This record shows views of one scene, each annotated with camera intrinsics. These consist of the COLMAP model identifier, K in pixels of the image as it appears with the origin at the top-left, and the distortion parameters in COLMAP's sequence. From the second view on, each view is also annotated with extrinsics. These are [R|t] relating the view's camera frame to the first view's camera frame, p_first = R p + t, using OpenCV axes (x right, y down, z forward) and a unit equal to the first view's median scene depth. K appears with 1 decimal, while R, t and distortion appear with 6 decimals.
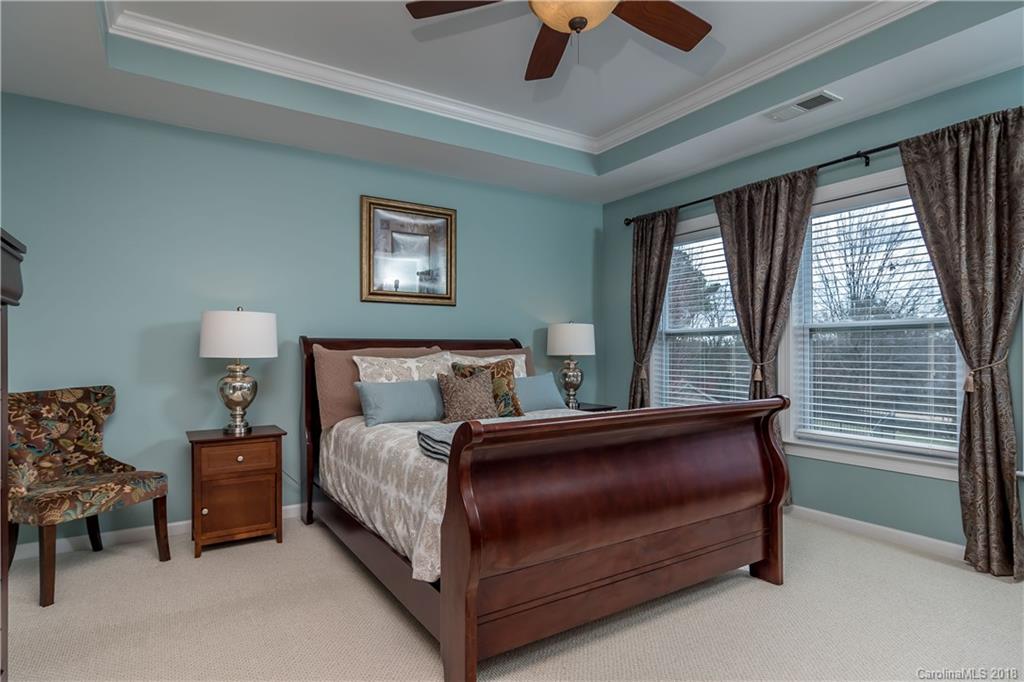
lens RADIAL K [[560.8, 0, 512.0], [0, 560.8, 341.0], [0, 0, 1]] dist [-0.000288, 0.000360]
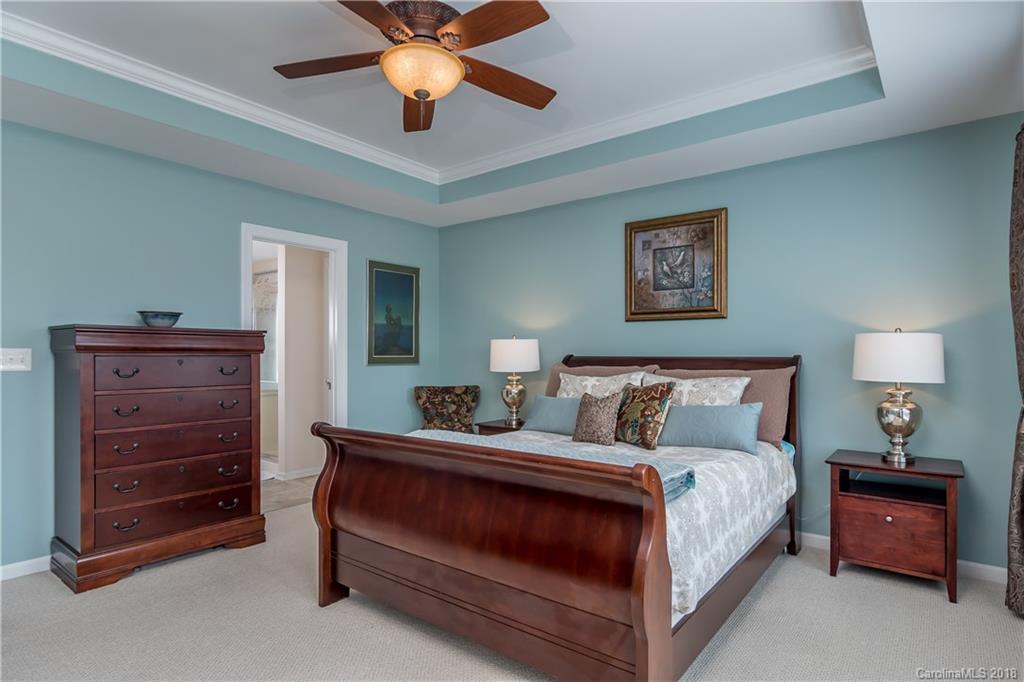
lens RADIAL K [[548.3, 0, 510.8], [0, 548.3, 354.2], [0, 0, 1]] dist [-0.004011, -0.000684]
pose [[0.299752, -0.011203, -0.953951, 0.794996], [-0.003764, 0.999909, -0.012926, 0.006271], [0.954010, 0.007466, 0.299683, 0.566199]]
